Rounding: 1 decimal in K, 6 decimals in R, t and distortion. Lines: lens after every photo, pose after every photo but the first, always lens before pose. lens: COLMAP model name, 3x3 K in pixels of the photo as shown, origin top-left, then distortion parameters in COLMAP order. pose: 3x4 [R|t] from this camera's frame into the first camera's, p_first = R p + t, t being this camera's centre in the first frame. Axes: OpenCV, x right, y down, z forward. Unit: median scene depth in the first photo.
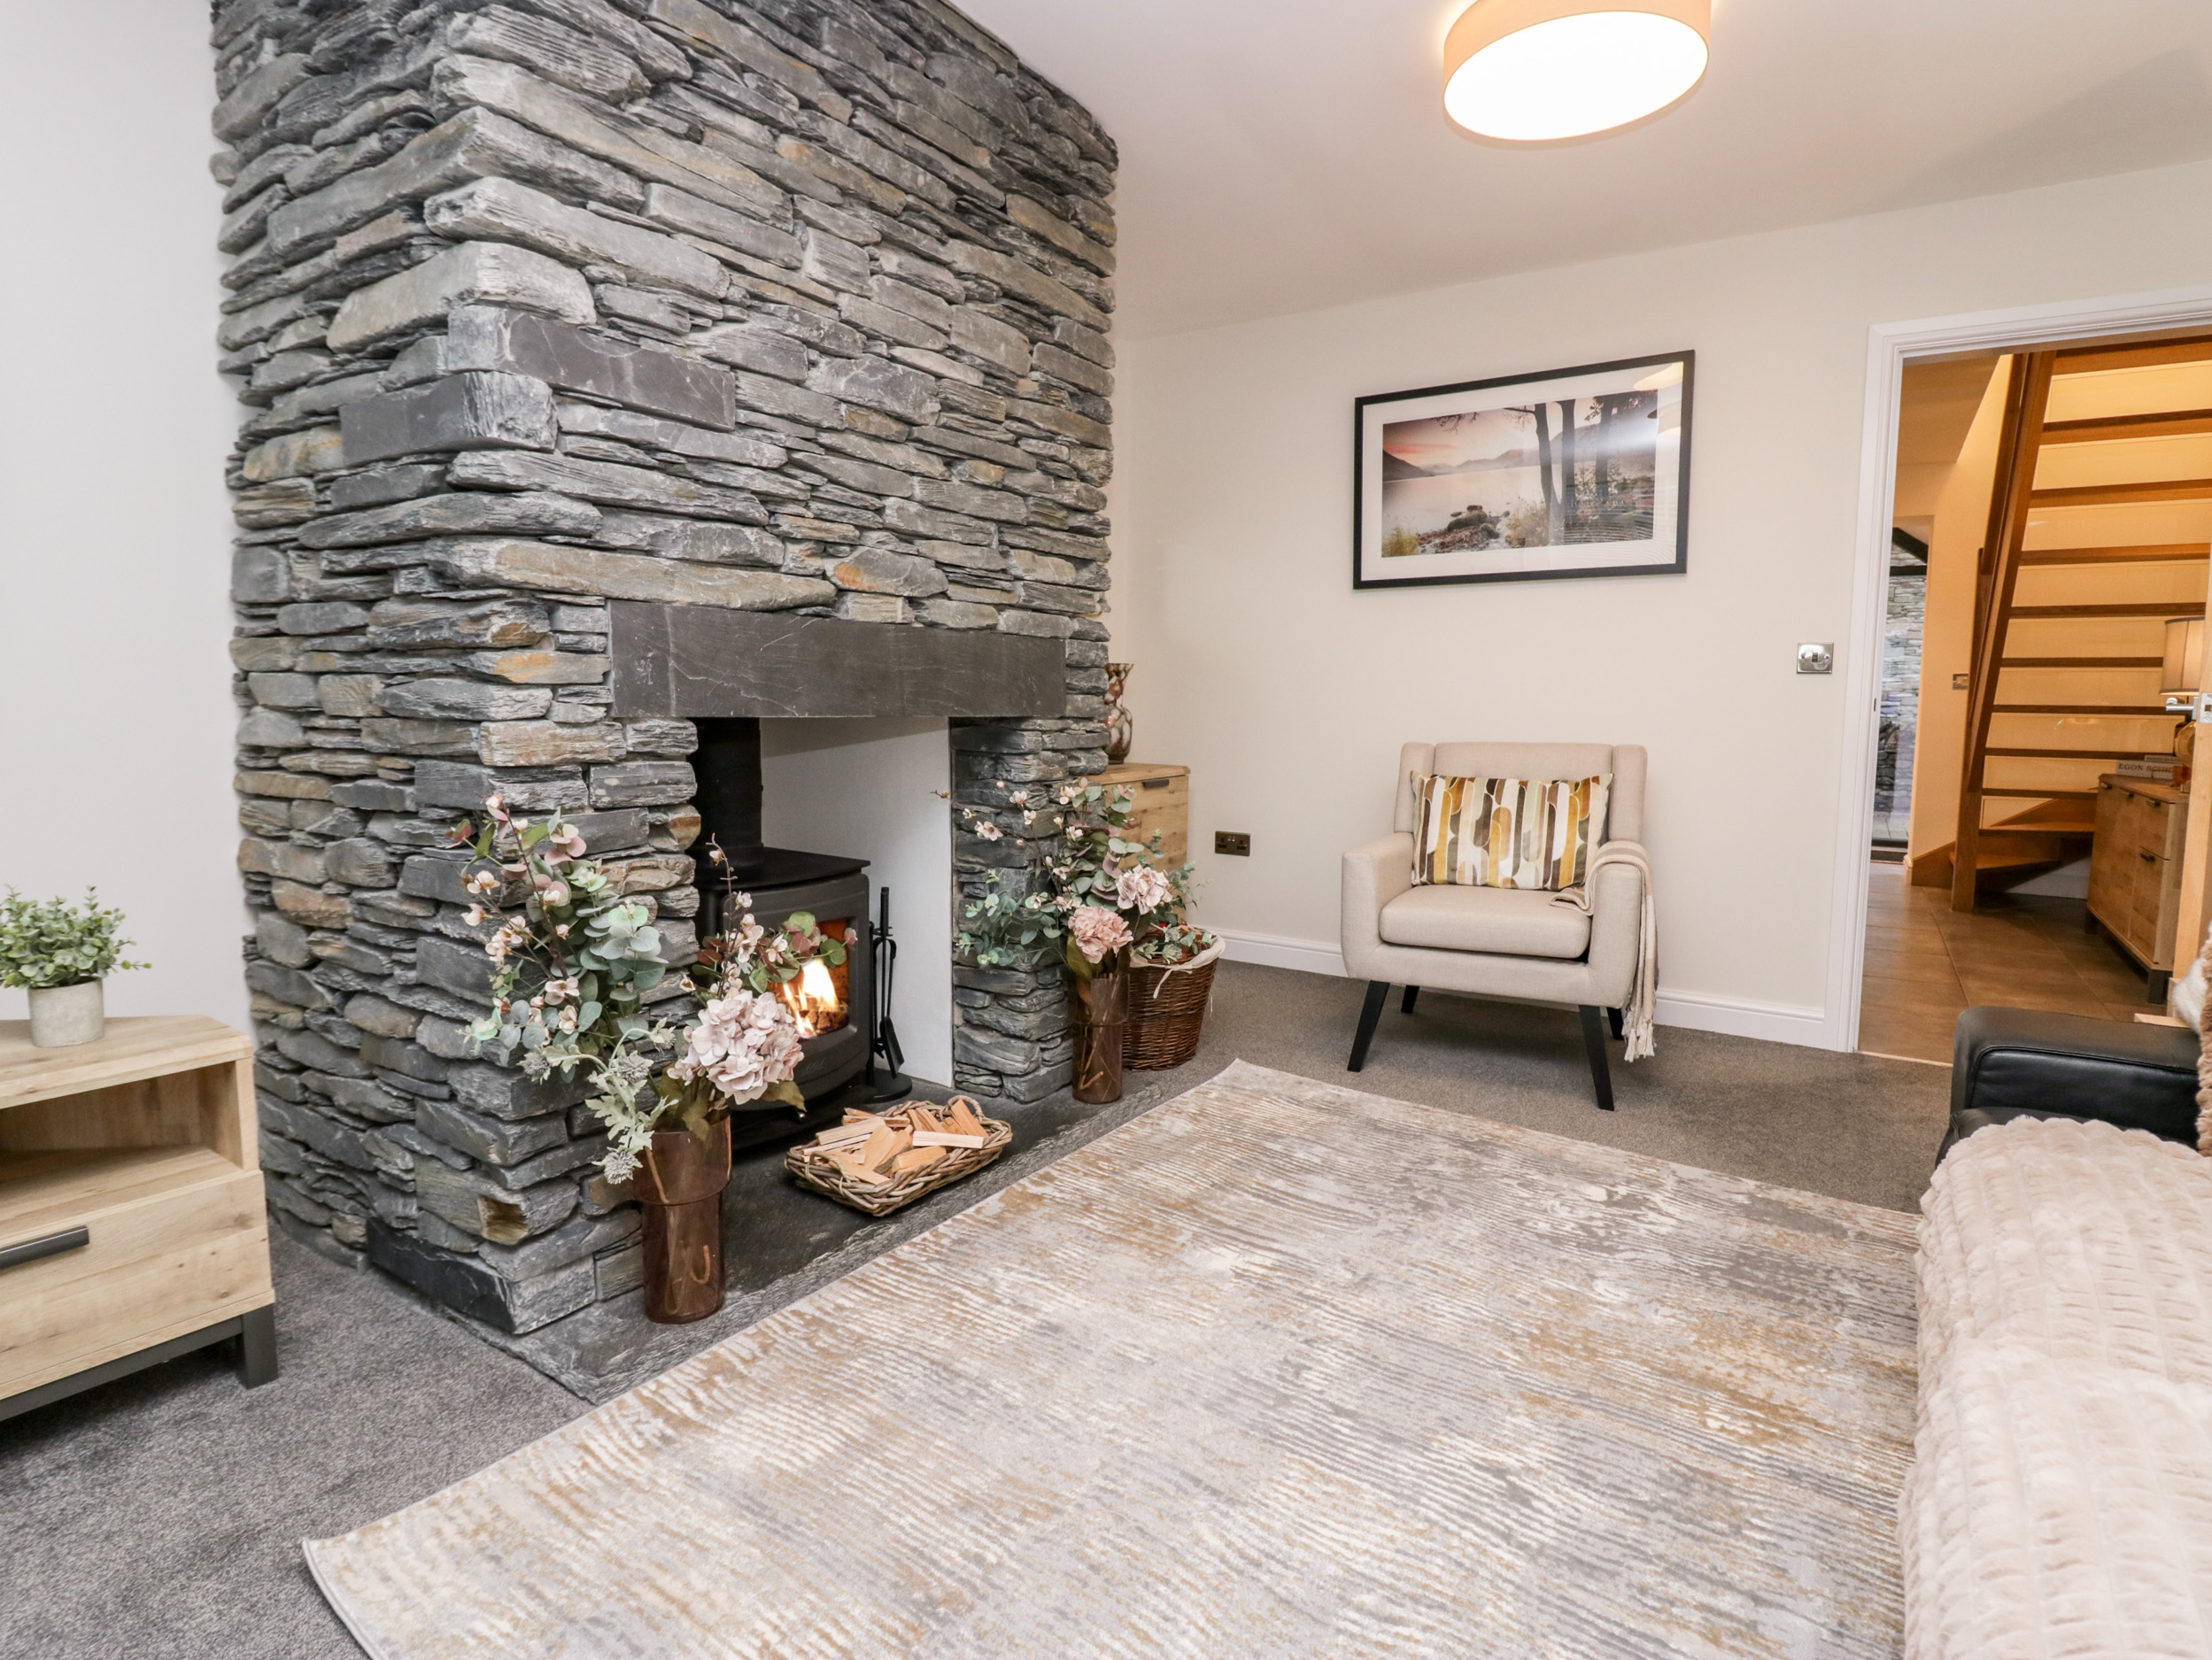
lens RADIAL K [[1155.8, 0, 1103.2], [0, 1155.8, 801.3], [0, 0, 1]] dist [-0.000218, -0.015000]
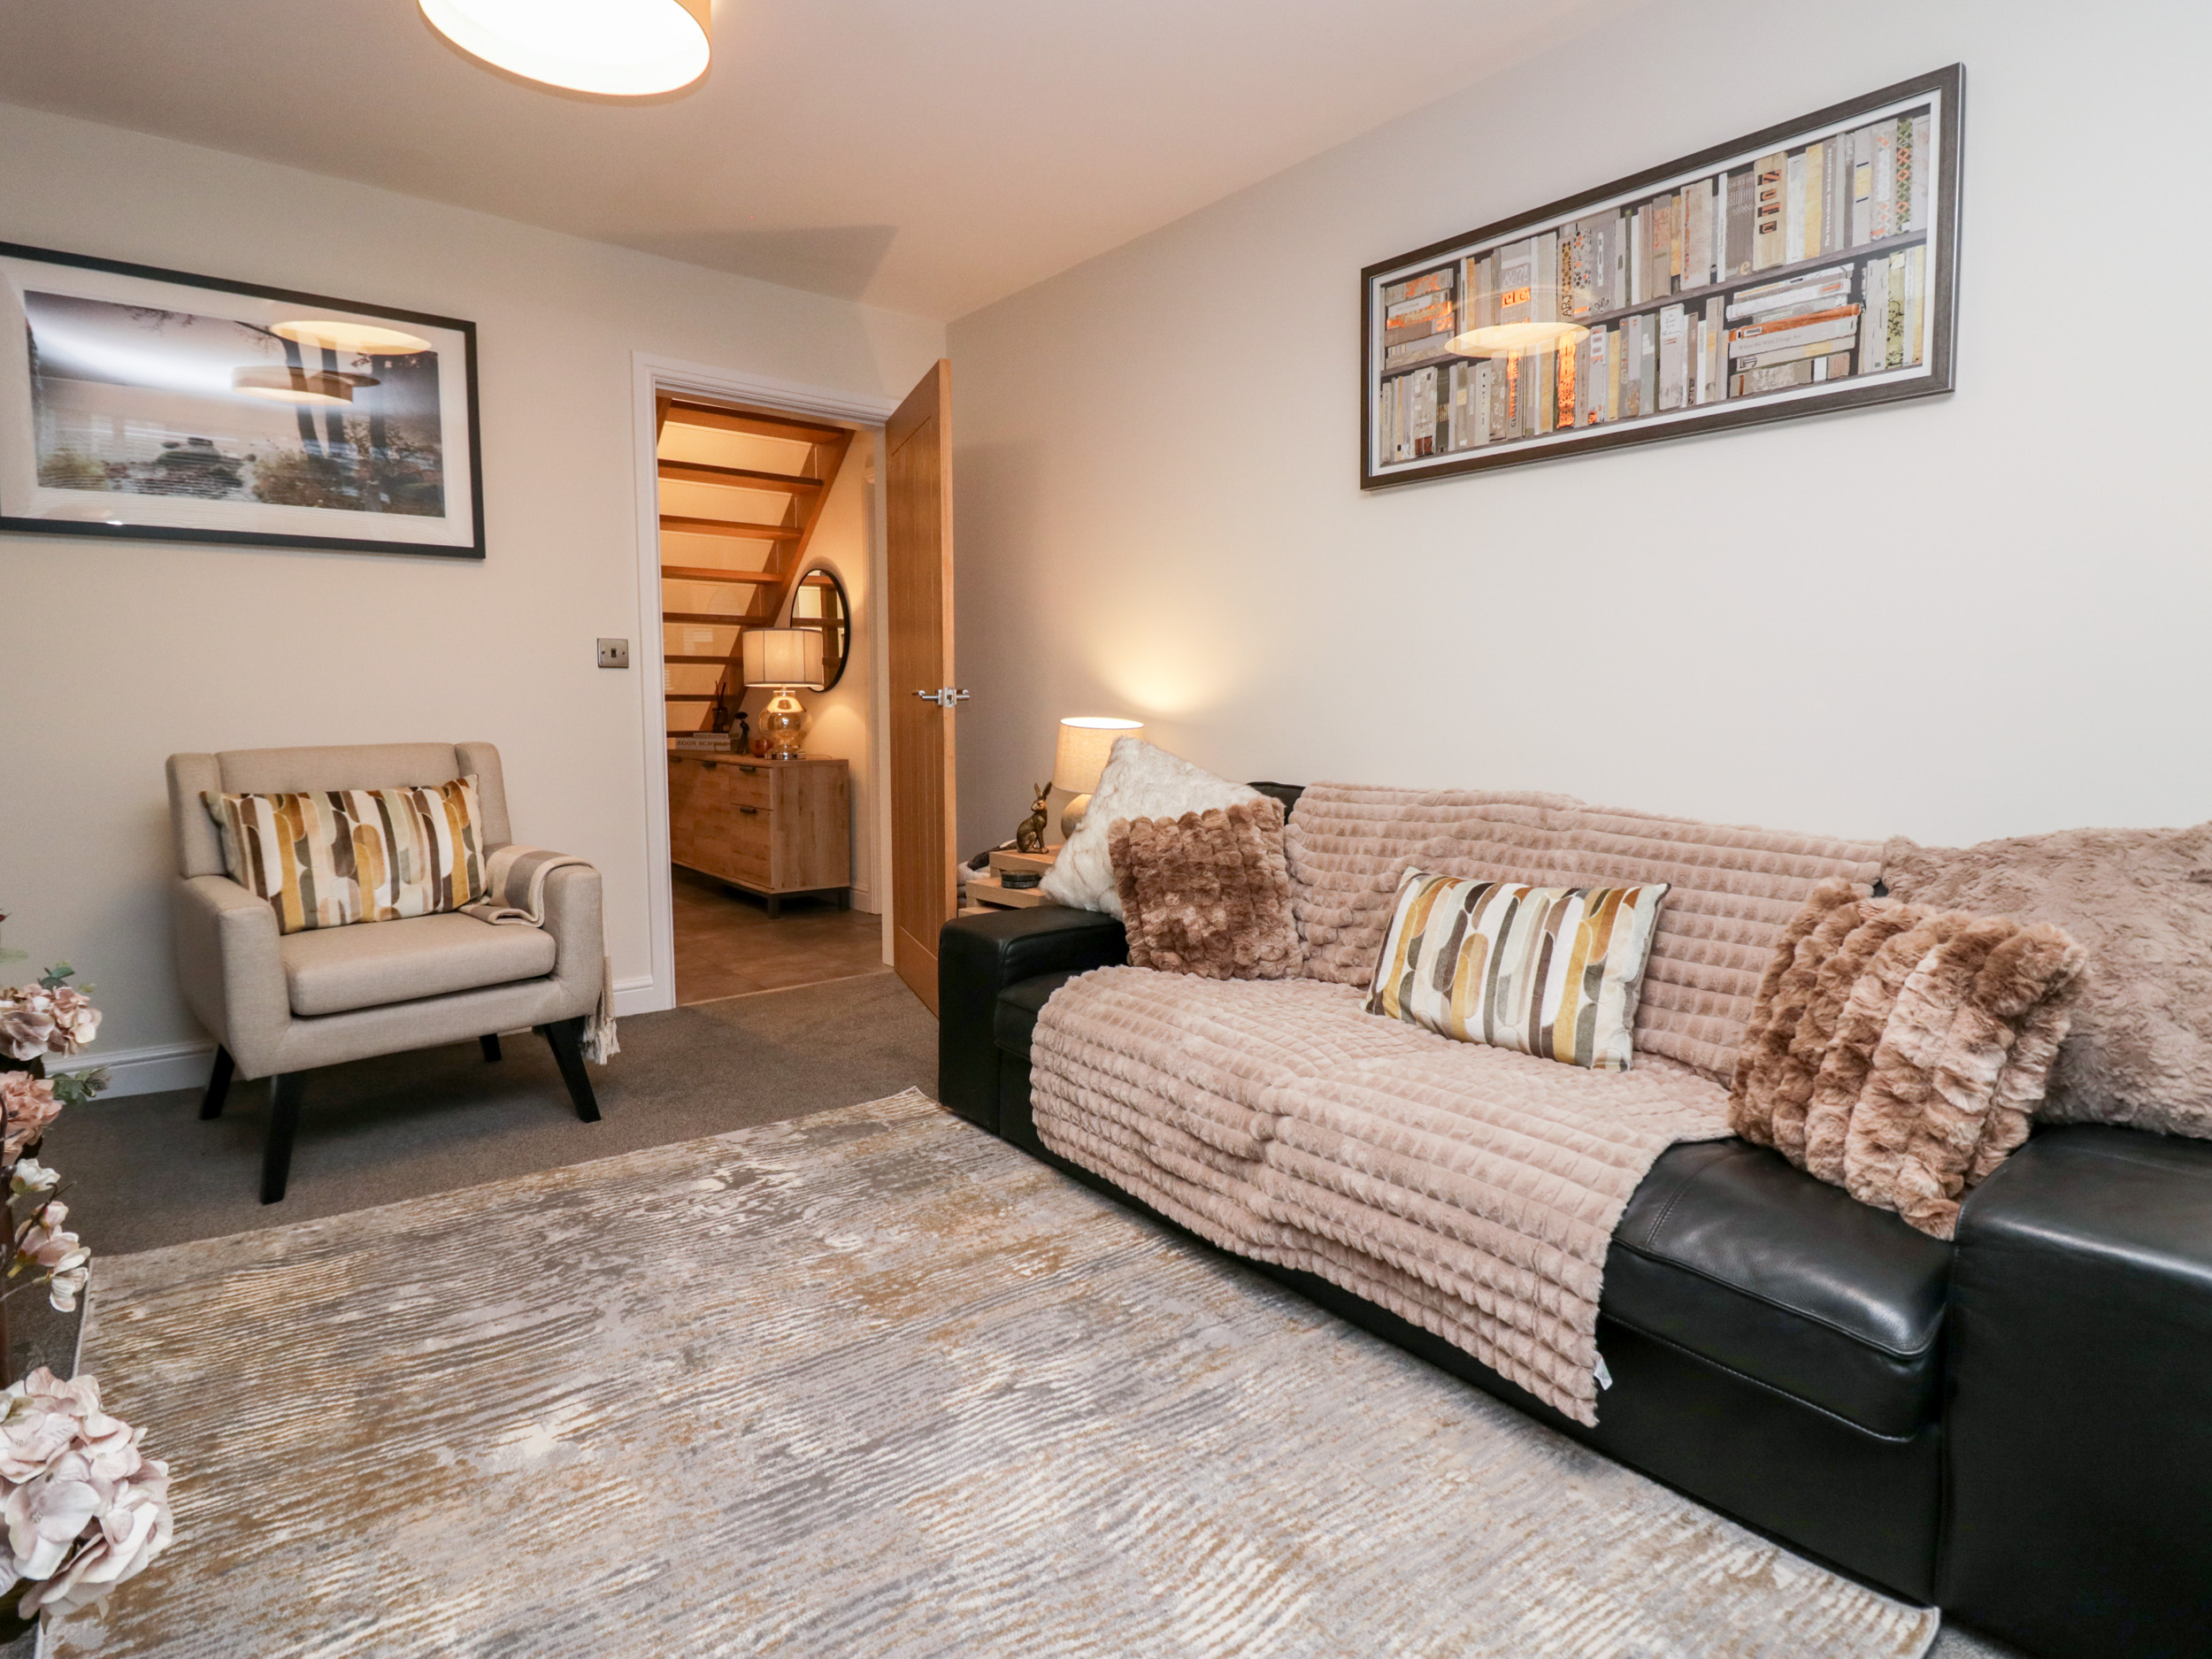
lens RADIAL K [[1176.5, 0, 1136.1], [0, 1176.5, 802.1], [0, 0, 1]] dist [-0.003731, -0.012163]
pose [[0.281574, -0.092822, 0.955039, -0.364409], [0.083024, 0.993934, 0.072124, -0.031336], [-0.955941, 0.058983, 0.287573, 0.287648]]
